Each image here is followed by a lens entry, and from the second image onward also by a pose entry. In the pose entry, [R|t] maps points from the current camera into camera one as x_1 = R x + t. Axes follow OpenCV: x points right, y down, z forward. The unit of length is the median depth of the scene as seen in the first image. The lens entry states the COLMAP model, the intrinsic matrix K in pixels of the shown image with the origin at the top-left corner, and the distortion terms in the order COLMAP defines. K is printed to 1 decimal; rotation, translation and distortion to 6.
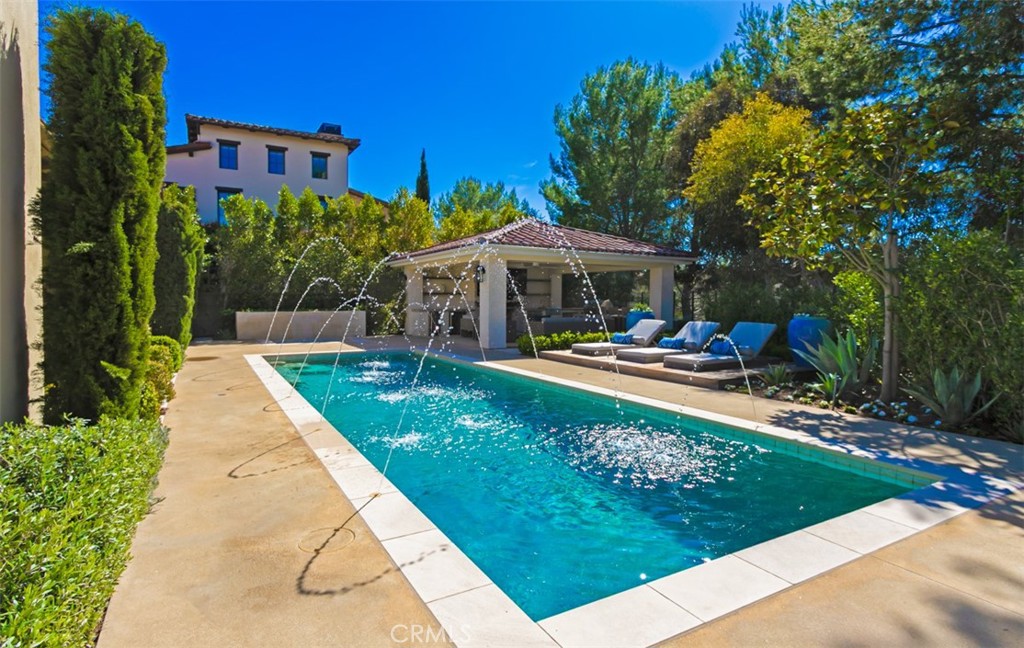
lens RADIAL K [[536.0, 0, 512.0], [0, 536.0, 324.0], [0, 0, 1]] dist [0.000237, 0.000589]
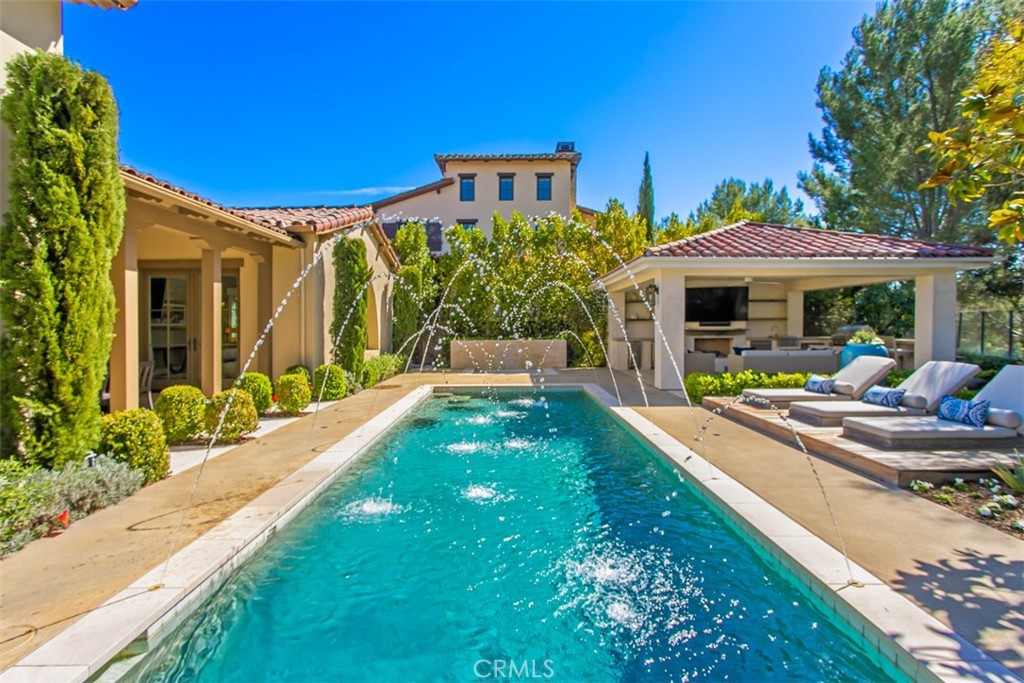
lens RADIAL K [[579.4, 0, 512.0], [0, 579.4, 341.5], [0, 0, 1]] dist [-0.006681, 0.001081]
pose [[0.876448, 0.003822, -0.481481, 0.119108], [-0.012474, 0.999813, -0.014770, -0.006099], [0.481335, 0.018951, 0.876332, 0.101247]]
